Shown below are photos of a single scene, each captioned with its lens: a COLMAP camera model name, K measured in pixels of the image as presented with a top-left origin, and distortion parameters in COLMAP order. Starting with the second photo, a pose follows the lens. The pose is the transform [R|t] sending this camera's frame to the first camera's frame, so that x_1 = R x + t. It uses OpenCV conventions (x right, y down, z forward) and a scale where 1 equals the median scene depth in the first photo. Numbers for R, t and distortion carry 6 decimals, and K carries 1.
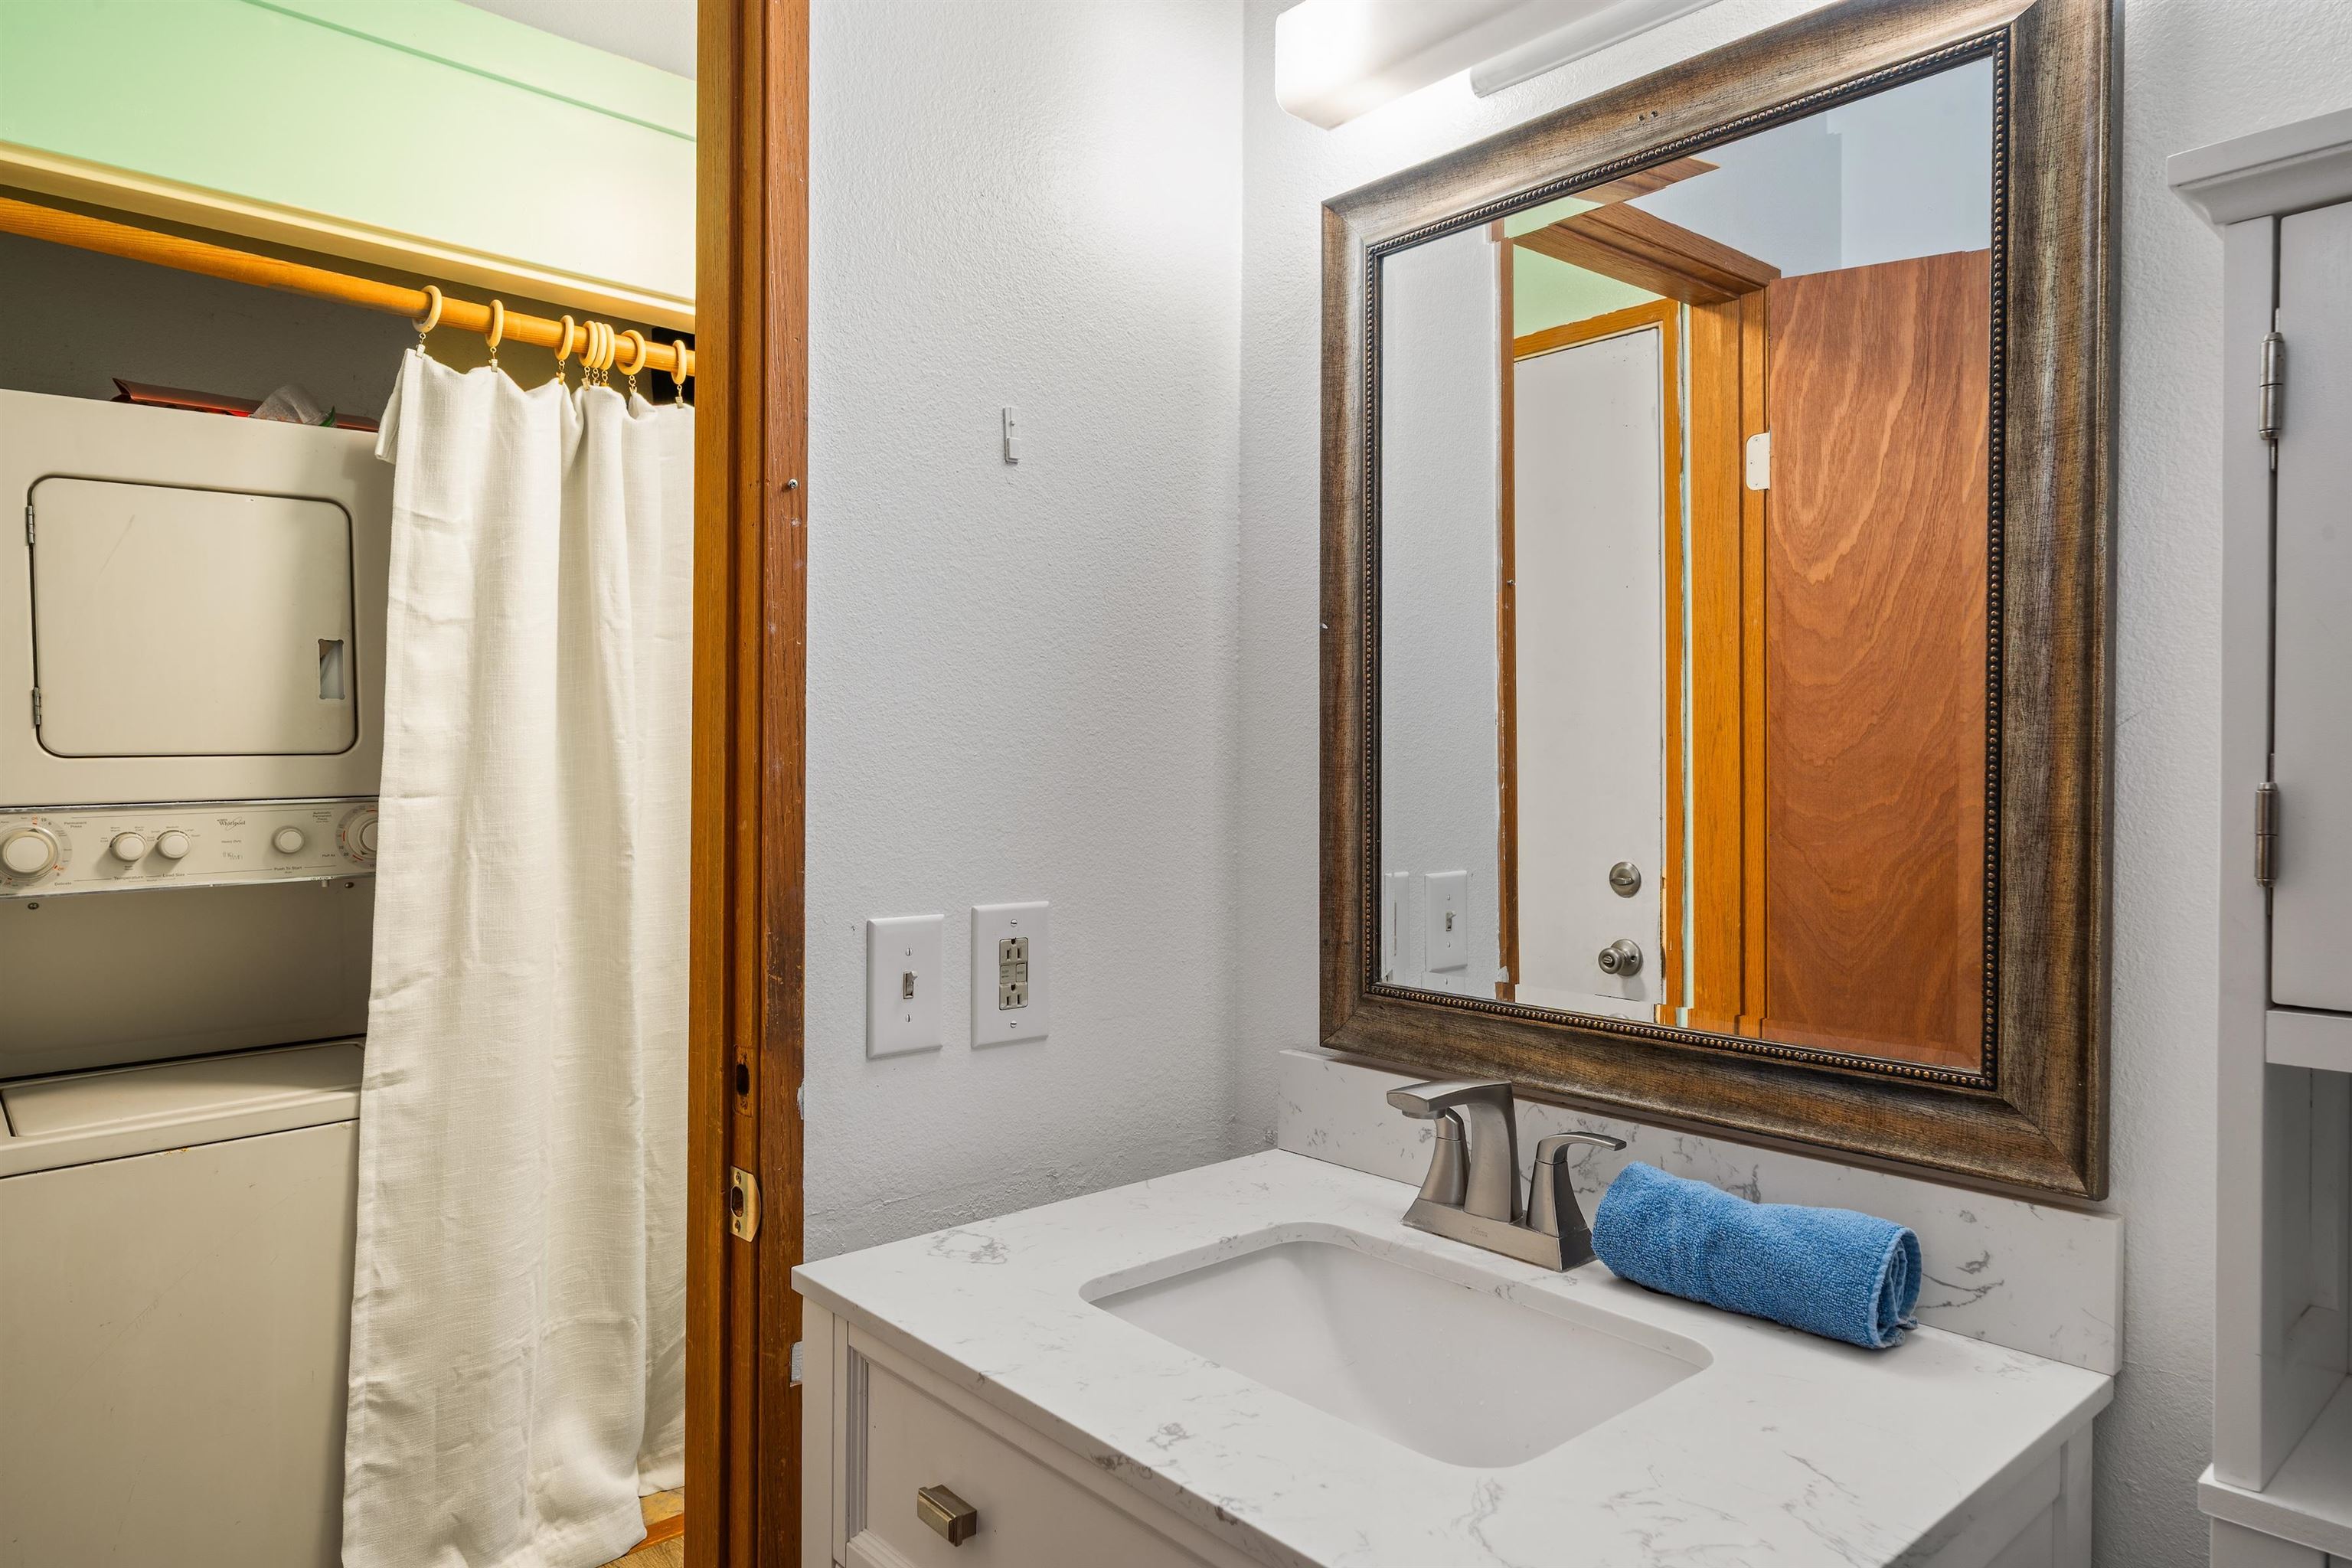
lens RADIAL K [[1477.0, 0, 1176.0], [0, 1477.0, 784.0], [0, 0, 1]] dist [0.002591, 0.000403]
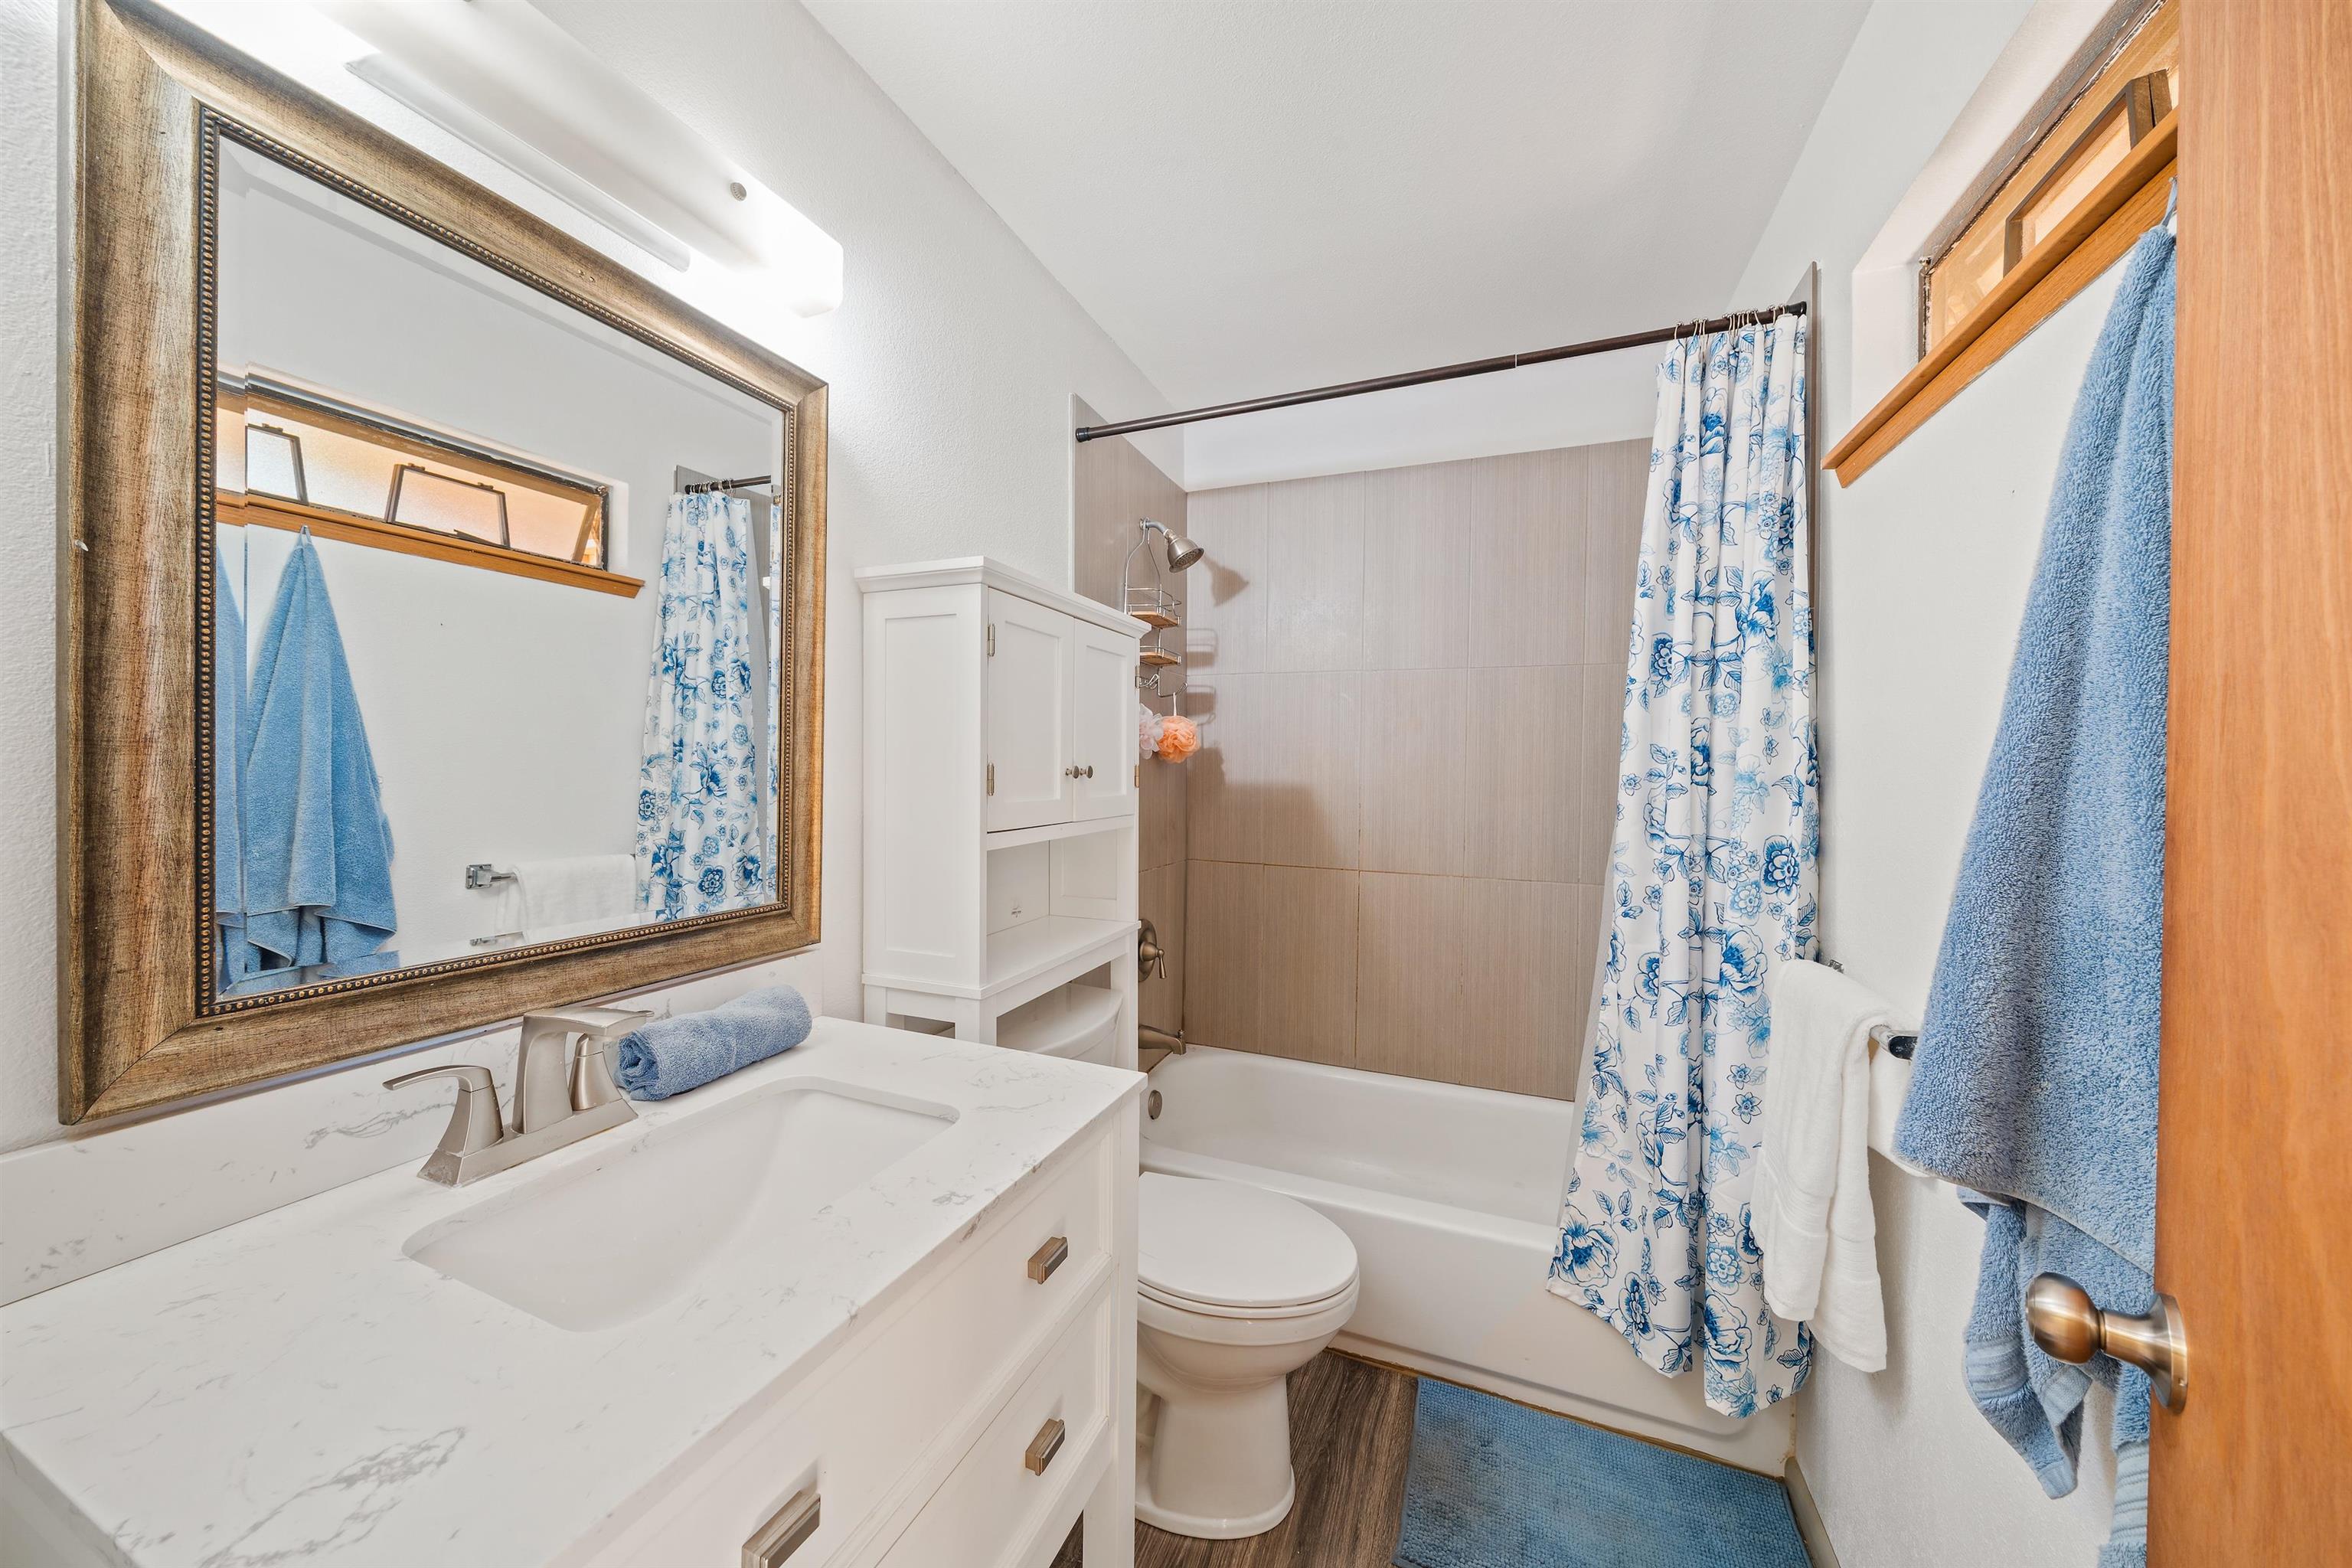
lens RADIAL K [[805.5, 0, 1176.0], [0, 805.5, 784.0], [0, 0, 1]] dist [-0.001061, -0.000034]
pose [[-0.445420, -0.013102, 0.895226, -0.640624], [0.008064, 0.999794, 0.018644, 0.012005], [-0.895285, 0.015523, -0.445223, 0.904567]]
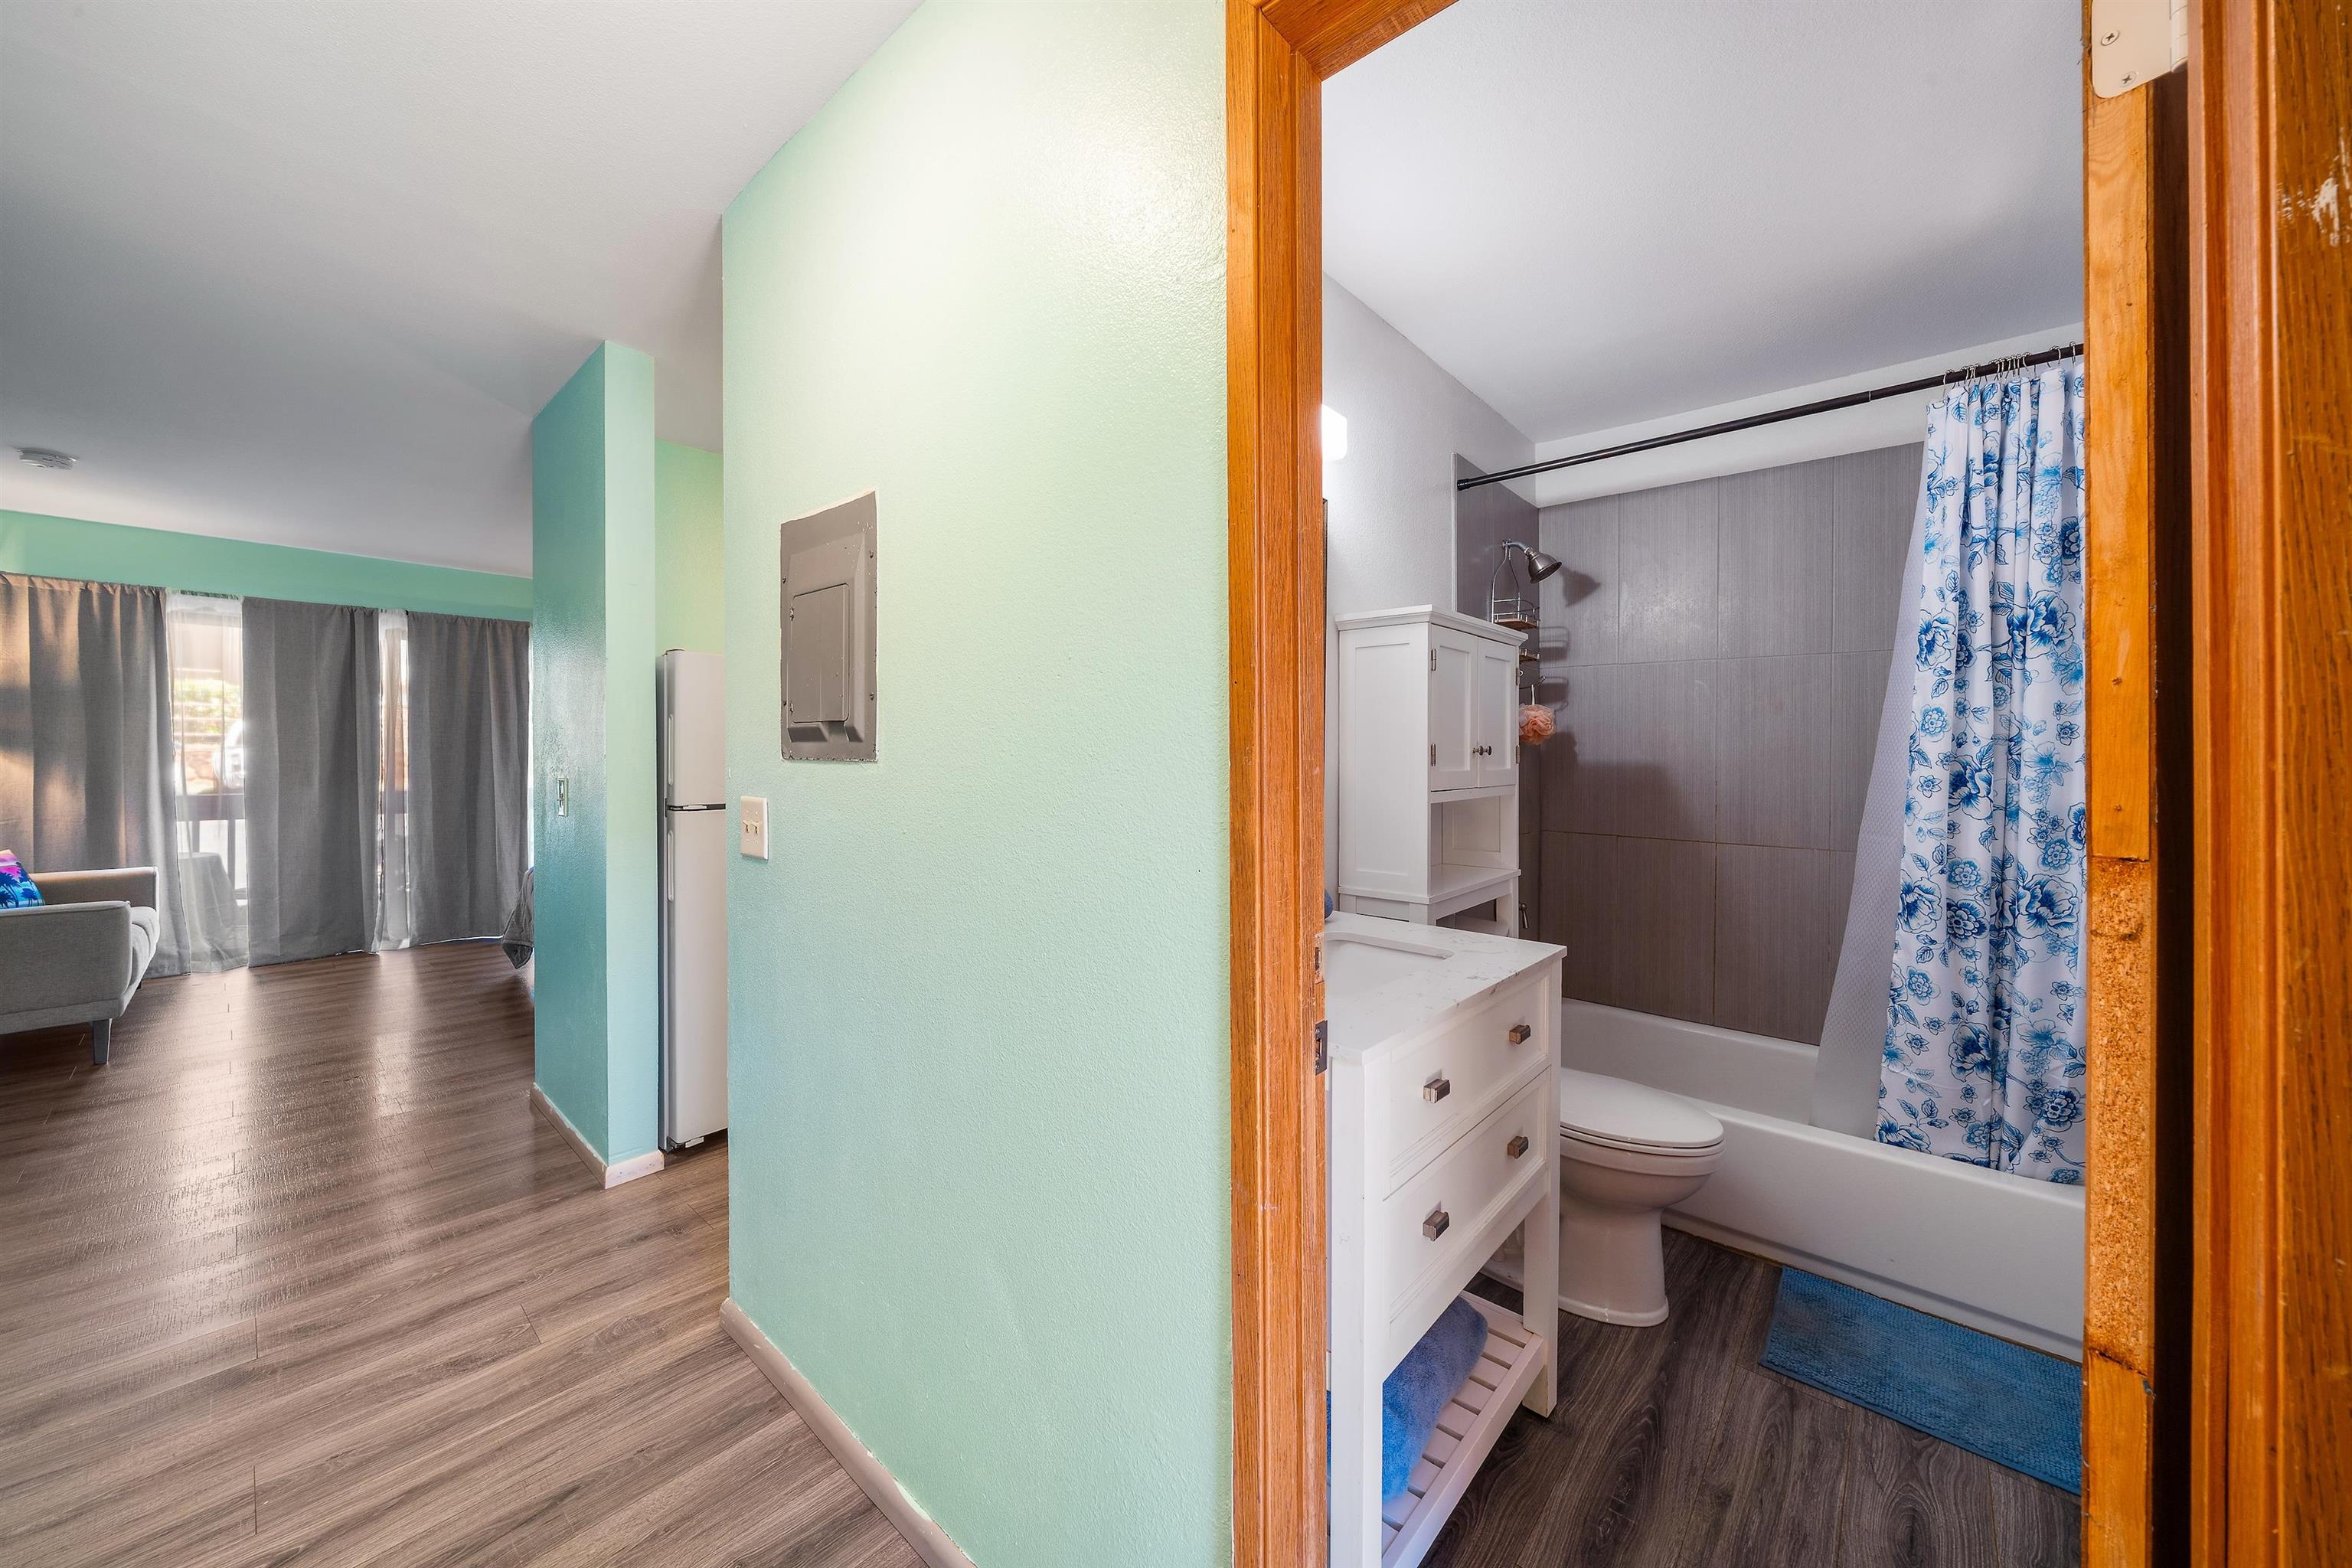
lens RADIAL K [[846.8, 0, 1176.0], [0, 846.8, 784.0], [0, 0, 1]] dist [0.001299, 0.000065]
pose [[-0.132868, -0.016376, 0.990999, -1.164714], [0.025222, 0.999484, 0.019898, 0.035889], [-0.990813, 0.027638, -0.132386, 1.386365]]
